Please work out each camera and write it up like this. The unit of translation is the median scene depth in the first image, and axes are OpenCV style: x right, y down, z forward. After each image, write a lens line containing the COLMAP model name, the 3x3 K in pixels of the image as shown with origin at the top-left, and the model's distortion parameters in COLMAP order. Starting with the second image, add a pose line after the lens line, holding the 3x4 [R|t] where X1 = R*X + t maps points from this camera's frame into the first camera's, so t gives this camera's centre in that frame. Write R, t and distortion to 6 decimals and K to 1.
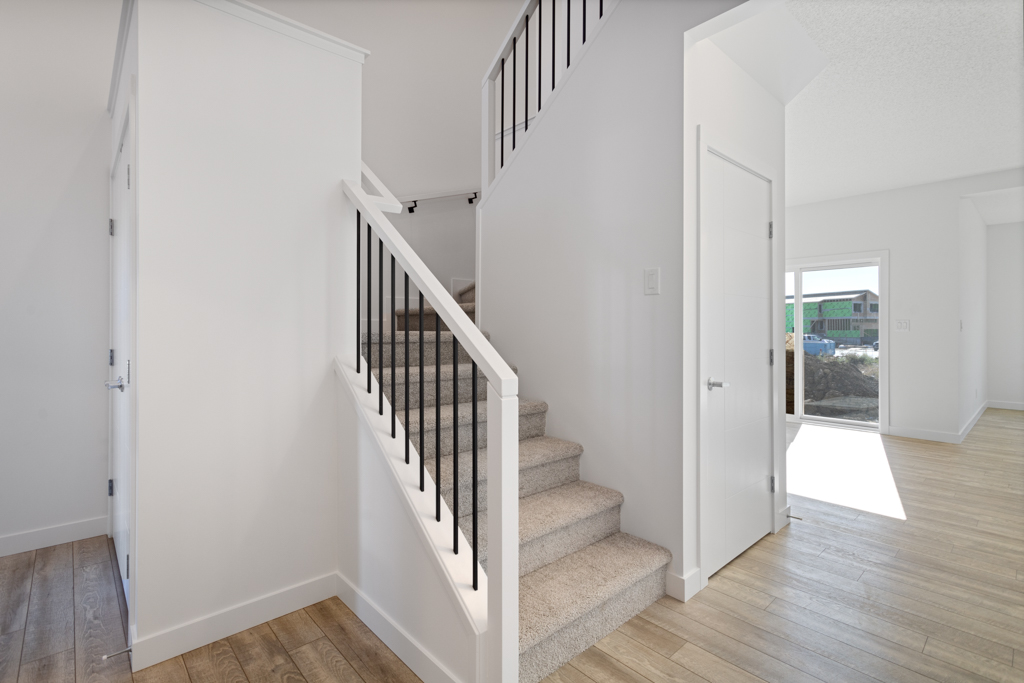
lens RADIAL K [[486.6, 0, 504.8], [0, 486.6, 335.8], [0, 0, 1]] dist [0.000922, 0.002303]
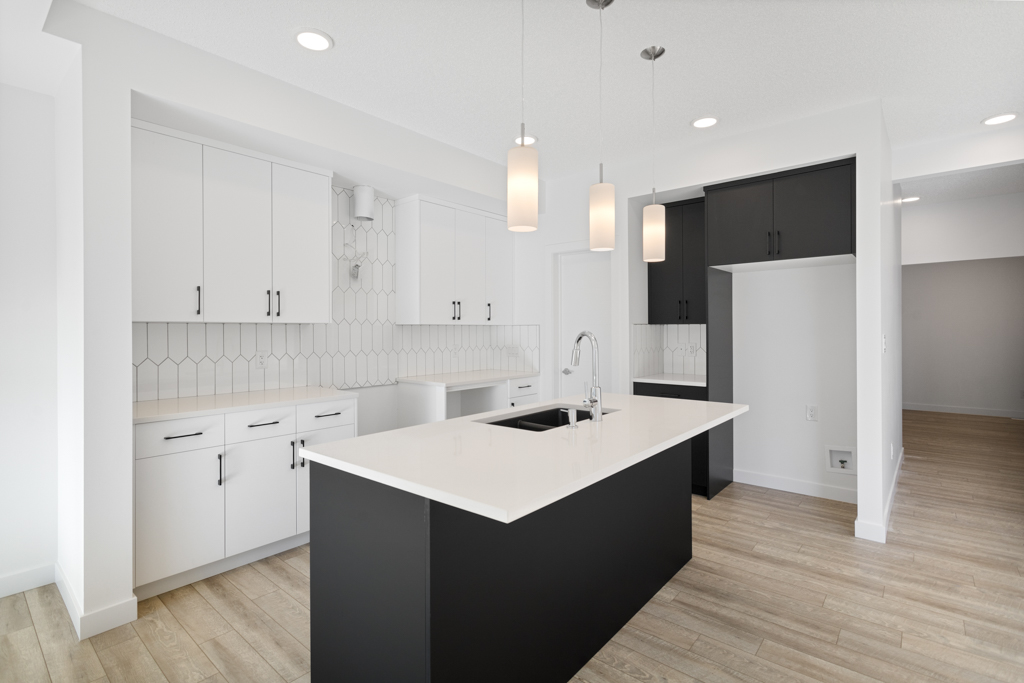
lens RADIAL K [[486.6, 0, 505.6], [0, 486.6, 330.8], [0, 0, 1]] dist [0.000922, 0.002303]
pose [[-0.992510, 0.004937, -0.122063, 1.924768], [0.002582, 0.999807, 0.019450, -0.072380], [0.122136, 0.018989, -0.992332, 1.812487]]
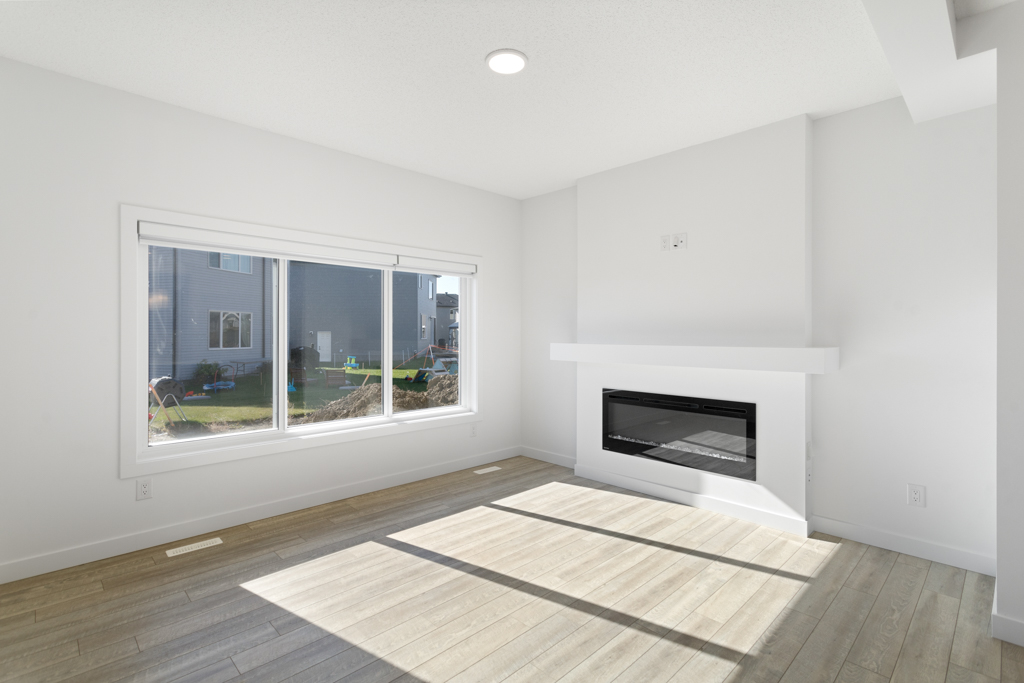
lens RADIAL K [[486.6, 0, 514.6], [0, 486.6, 333.4], [0, 0, 1]] dist [0.000922, 0.002303]
pose [[-0.041192, 0.005227, 0.999138, 1.739848], [0.019414, 0.999802, -0.004430, -0.067605], [-0.998963, 0.019215, -0.041285, 1.760874]]
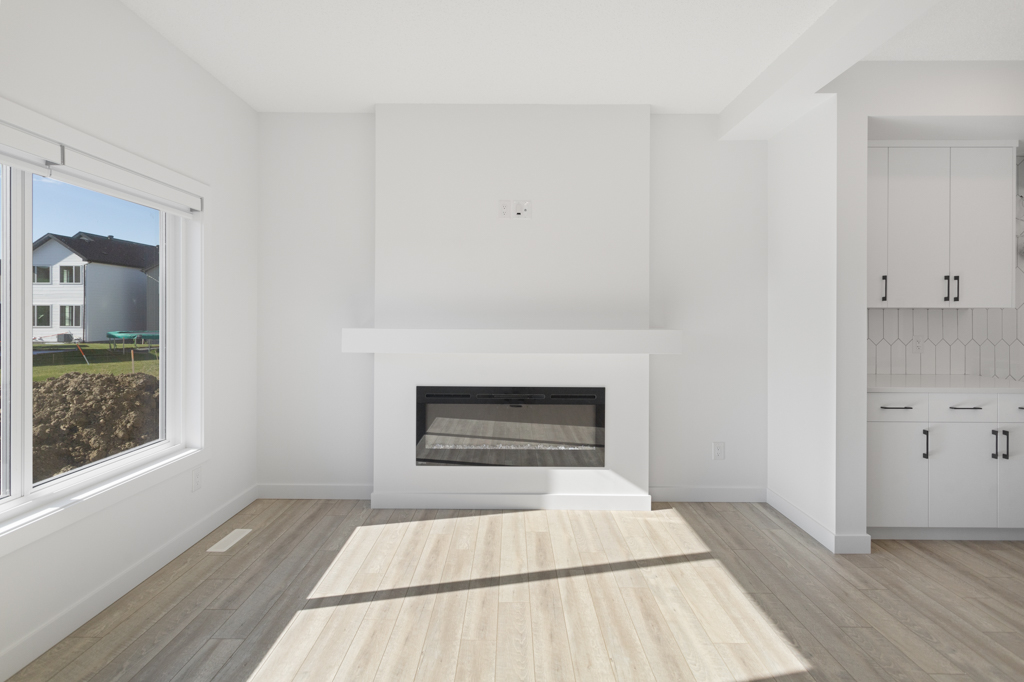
lens RADIAL K [[486.6, 0, 507.9], [0, 486.6, 318.4], [0, 0, 1]] dist [0.000922, 0.002303]
pose [[-0.741182, -0.002997, 0.671297, 2.334948], [0.012272, 0.999762, 0.018012, -0.079383], [-0.671192, 0.021588, -0.740969, 2.163424]]
